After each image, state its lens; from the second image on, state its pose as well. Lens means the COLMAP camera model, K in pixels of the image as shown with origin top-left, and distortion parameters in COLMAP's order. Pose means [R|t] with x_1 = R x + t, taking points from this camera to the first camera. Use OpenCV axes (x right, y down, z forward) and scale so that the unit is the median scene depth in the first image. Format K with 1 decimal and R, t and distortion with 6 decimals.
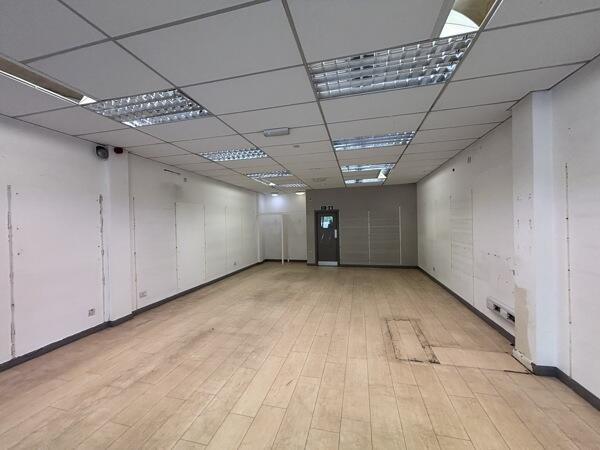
lens RADIAL K [[242.0, 0, 297.9], [0, 242.0, 225.6], [0, 0, 1]] dist [-0.000919, 0.000013]
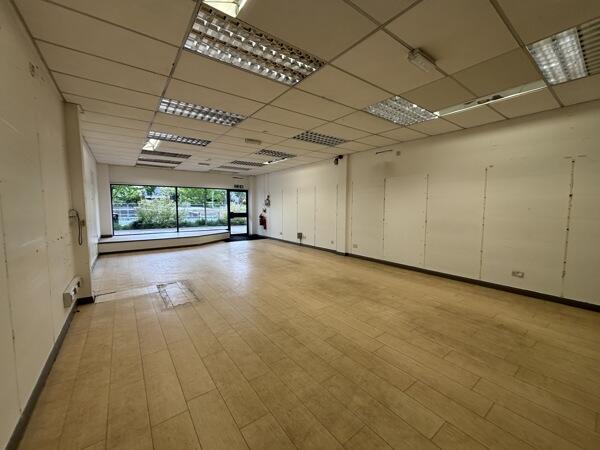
lens RADIAL K [[242.0, 0, 297.9], [0, 242.0, 223.9], [0, 0, 1]] dist [-0.000919, 0.000013]
pose [[-0.636806, 0.077163, -0.767153, 0.644267], [0.001307, 0.995086, 0.099005, -0.000937], [0.771023, 0.062044, -0.633778, 1.473819]]
